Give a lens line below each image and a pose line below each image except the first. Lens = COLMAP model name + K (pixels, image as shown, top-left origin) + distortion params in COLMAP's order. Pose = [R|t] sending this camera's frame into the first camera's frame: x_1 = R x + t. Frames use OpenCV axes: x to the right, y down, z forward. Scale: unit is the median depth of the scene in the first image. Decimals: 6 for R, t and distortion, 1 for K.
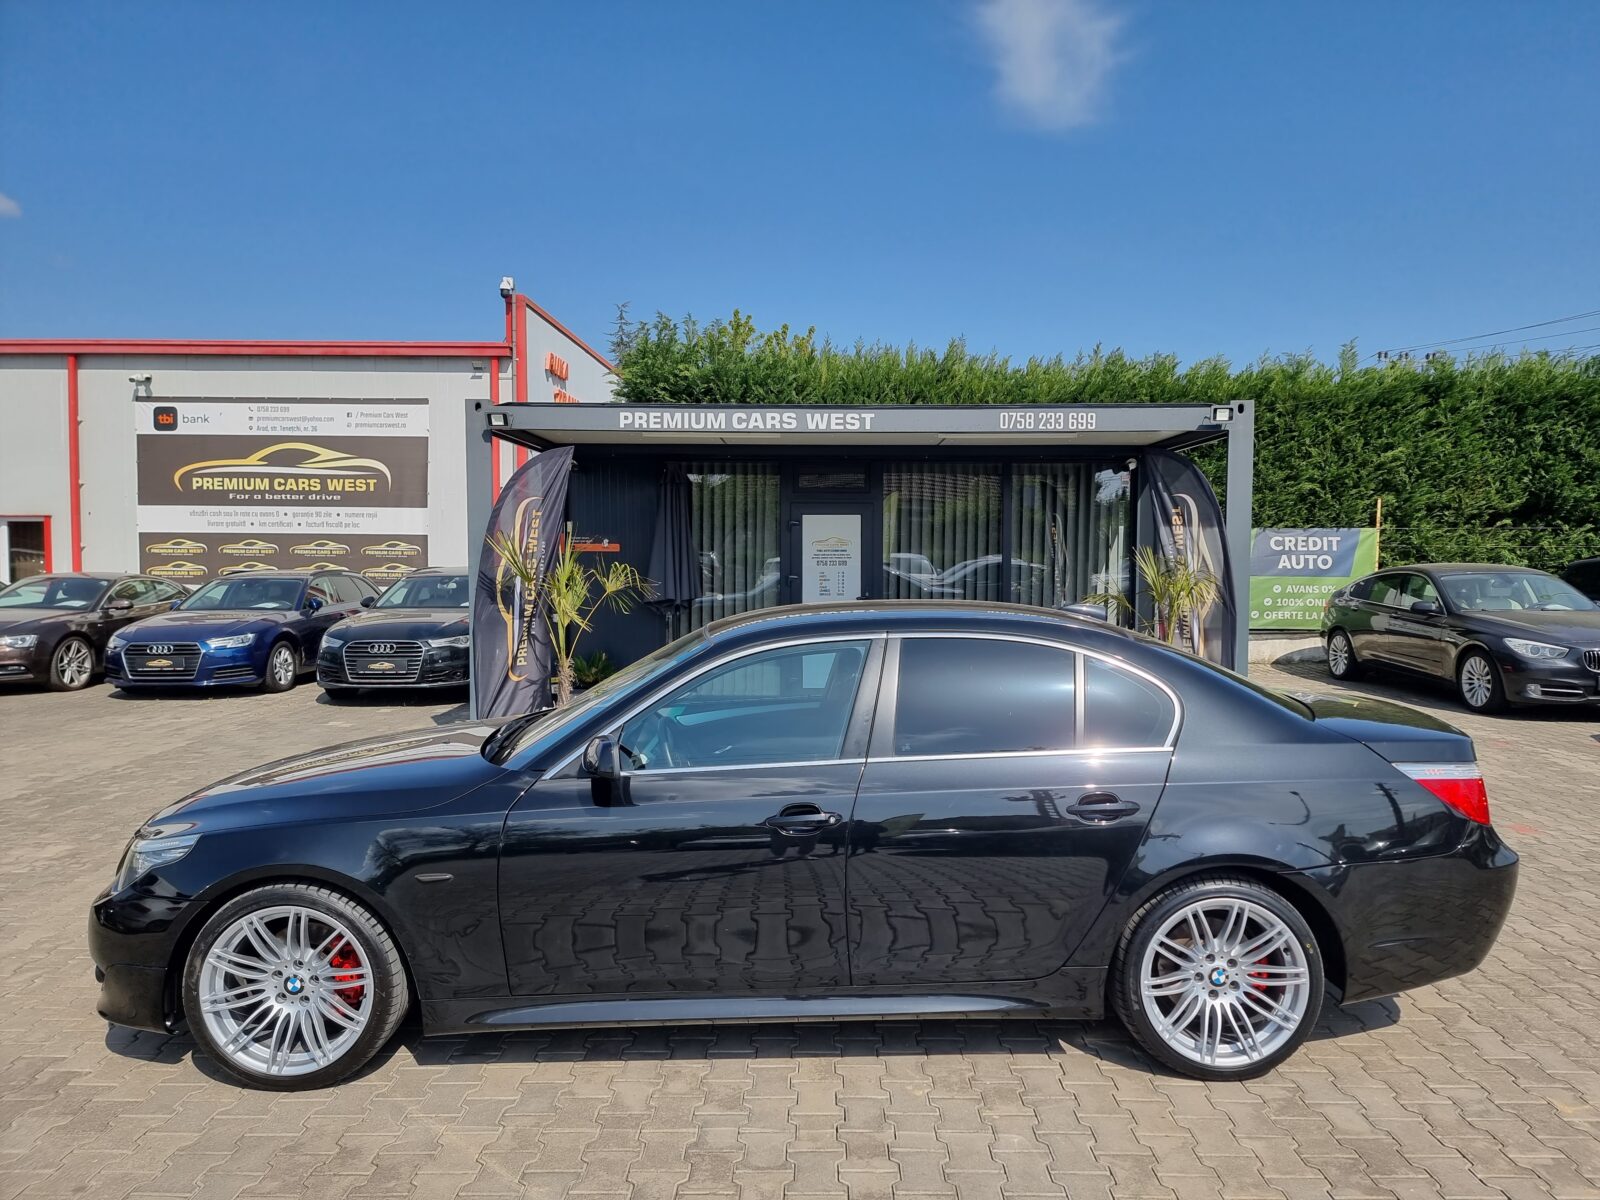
lens RADIAL K [[1110.4, 0, 807.3], [0, 1110.4, 594.8], [0, 0, 1]] dist [0.072811, -0.060072]
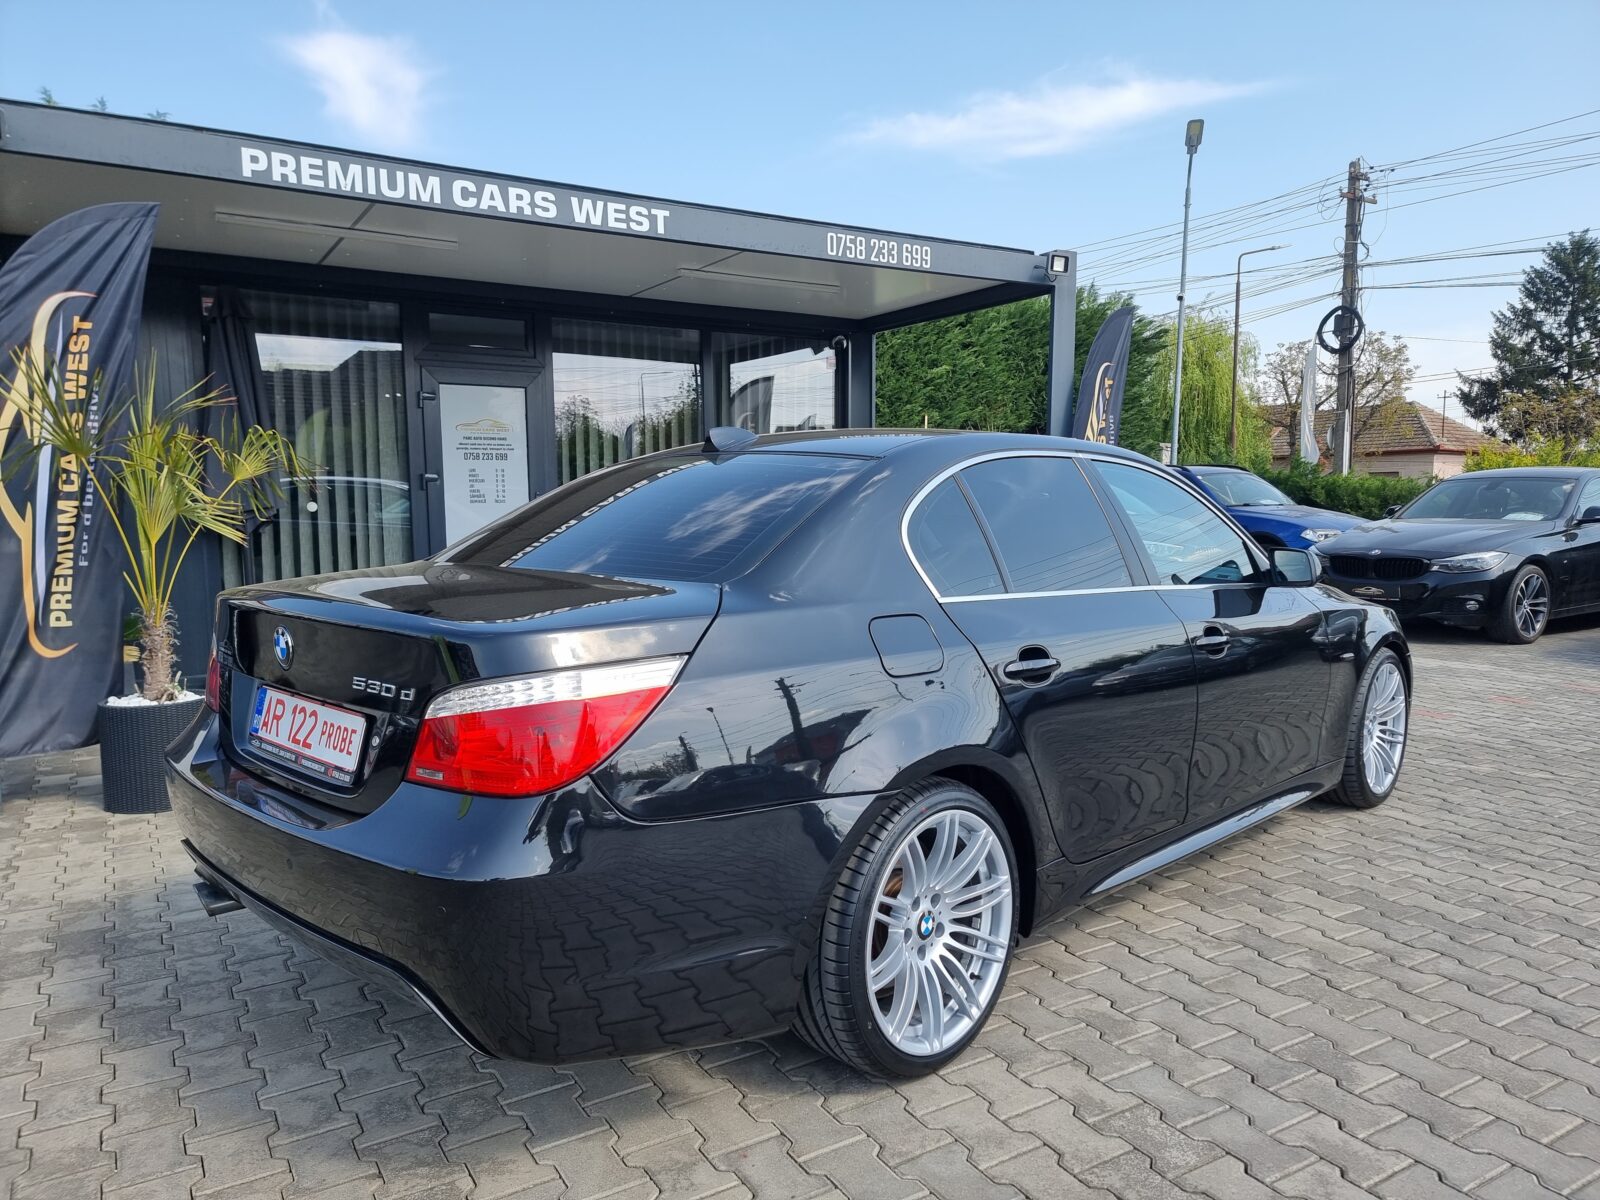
lens RADIAL K [[1110.6, 0, 800.0], [0, 1110.6, 600.0], [0, 0, 1]] dist [0.070748, -0.058836]
pose [[0.851690, -0.056063, 0.521038, -0.166214], [0.027761, 0.997692, 0.061973, 0.021623], [-0.523309, -0.038317, 0.851281, 0.265203]]
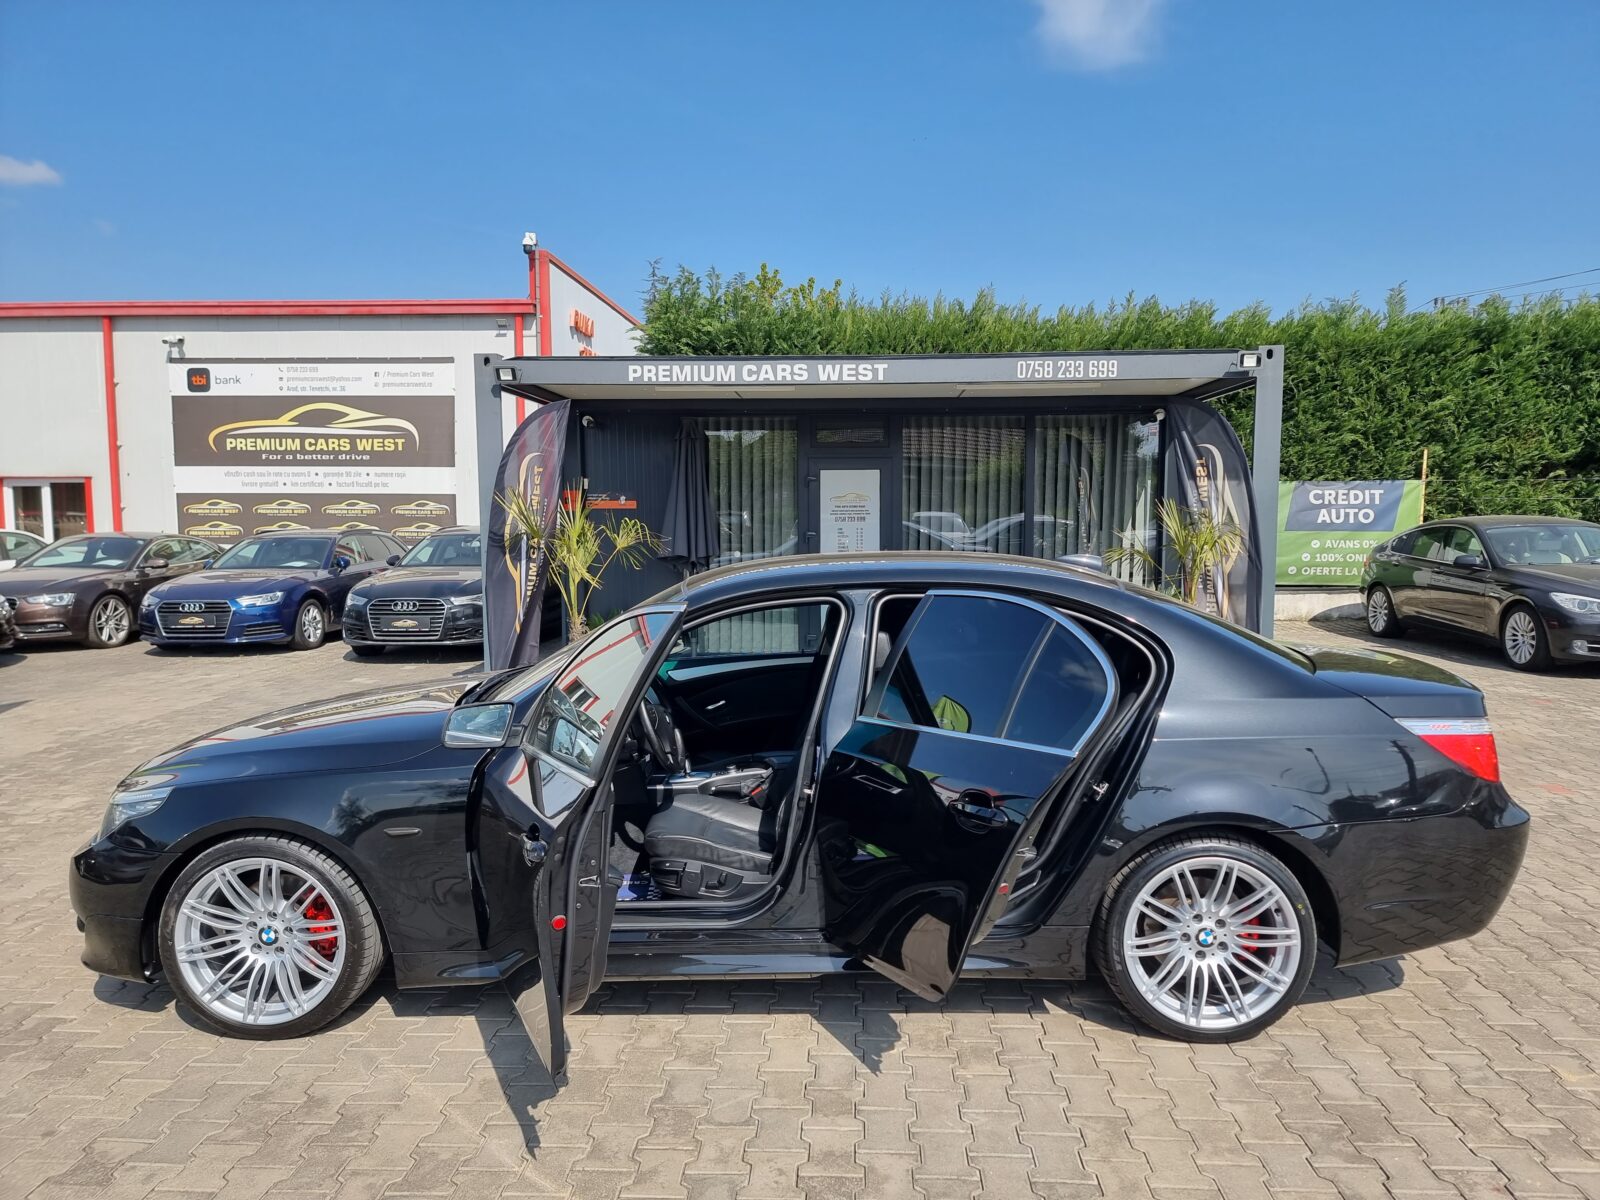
lens RADIAL K [[1110.6, 0, 800.0], [0, 1110.6, 600.0], [0, 0, 1]] dist [0.070748, -0.058836]
pose [[0.999116, -0.002184, -0.041980, 0.017052], [0.003893, 0.999164, 0.040688, 0.002608], [0.041856, -0.040815, 0.998290, 0.009646]]
